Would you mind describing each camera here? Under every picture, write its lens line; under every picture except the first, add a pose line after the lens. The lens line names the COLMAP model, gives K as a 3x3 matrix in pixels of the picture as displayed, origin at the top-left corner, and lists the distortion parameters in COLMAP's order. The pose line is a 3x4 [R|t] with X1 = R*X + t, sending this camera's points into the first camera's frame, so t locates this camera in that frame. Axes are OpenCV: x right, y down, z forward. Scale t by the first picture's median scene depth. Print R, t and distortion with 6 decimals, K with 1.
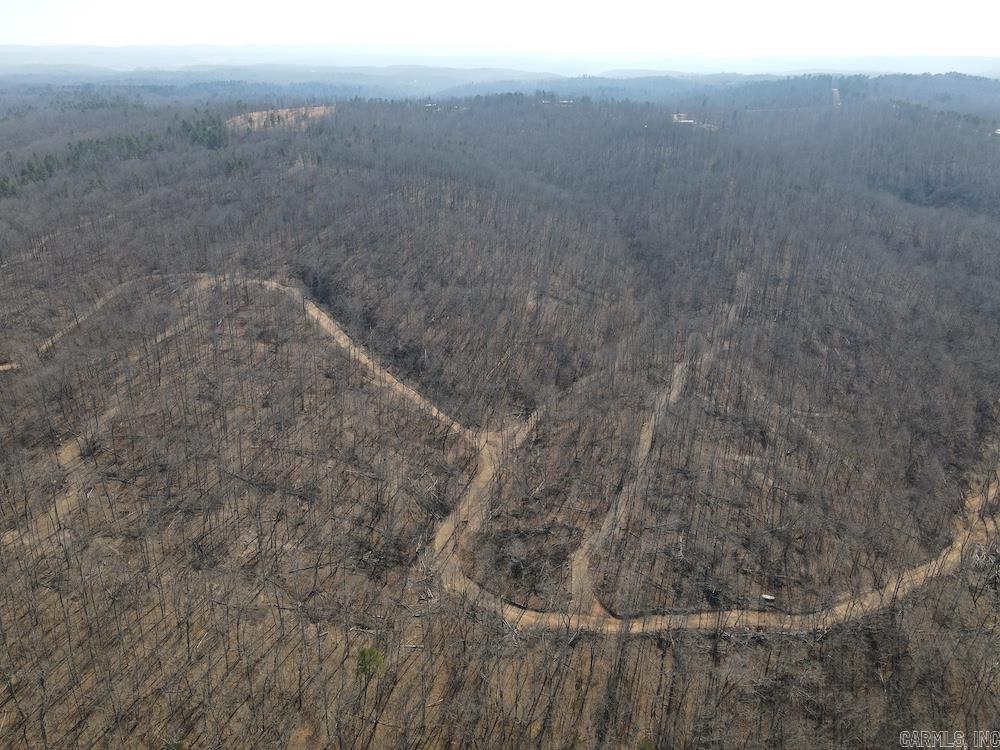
lens RADIAL K [[736.8, 0, 502.4], [0, 736.8, 376.6], [0, 0, 1]] dist [0.005455, 0.003050]
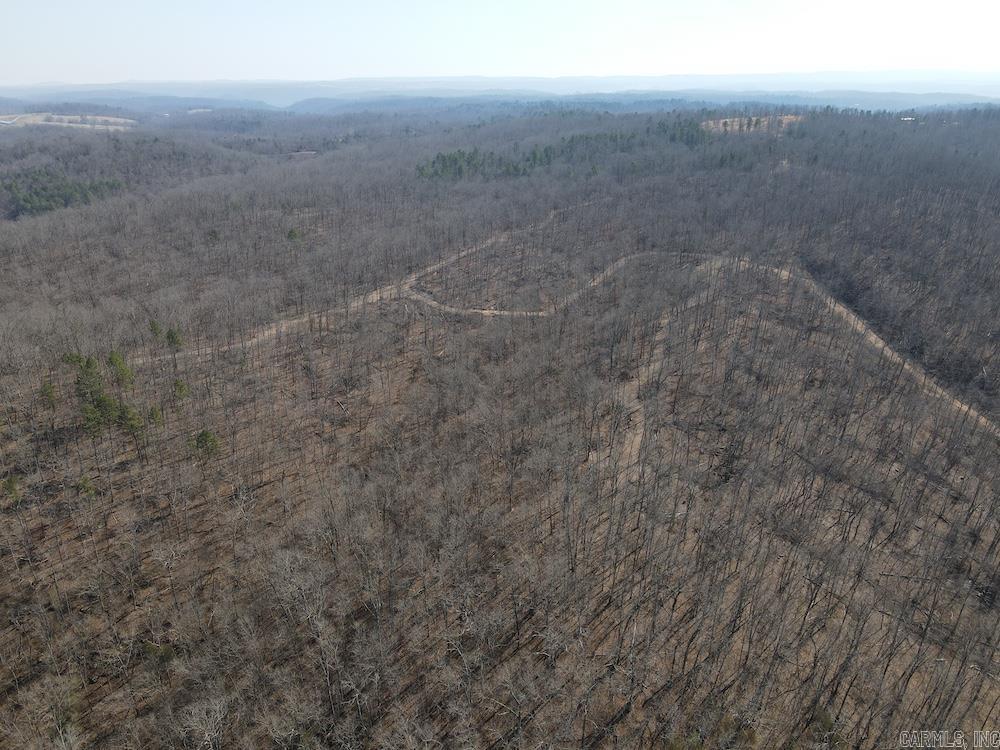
lens RADIAL K [[741.8, 0, 499.1], [0, 741.8, 366.6], [0, 0, 1]] dist [-0.012314, 0.047860]
pose [[0.874323, 0.174917, -0.452728, -0.174251], [-0.196942, 0.980414, -0.001546, 0.062265], [0.443591, 0.090513, 0.891647, 0.006063]]
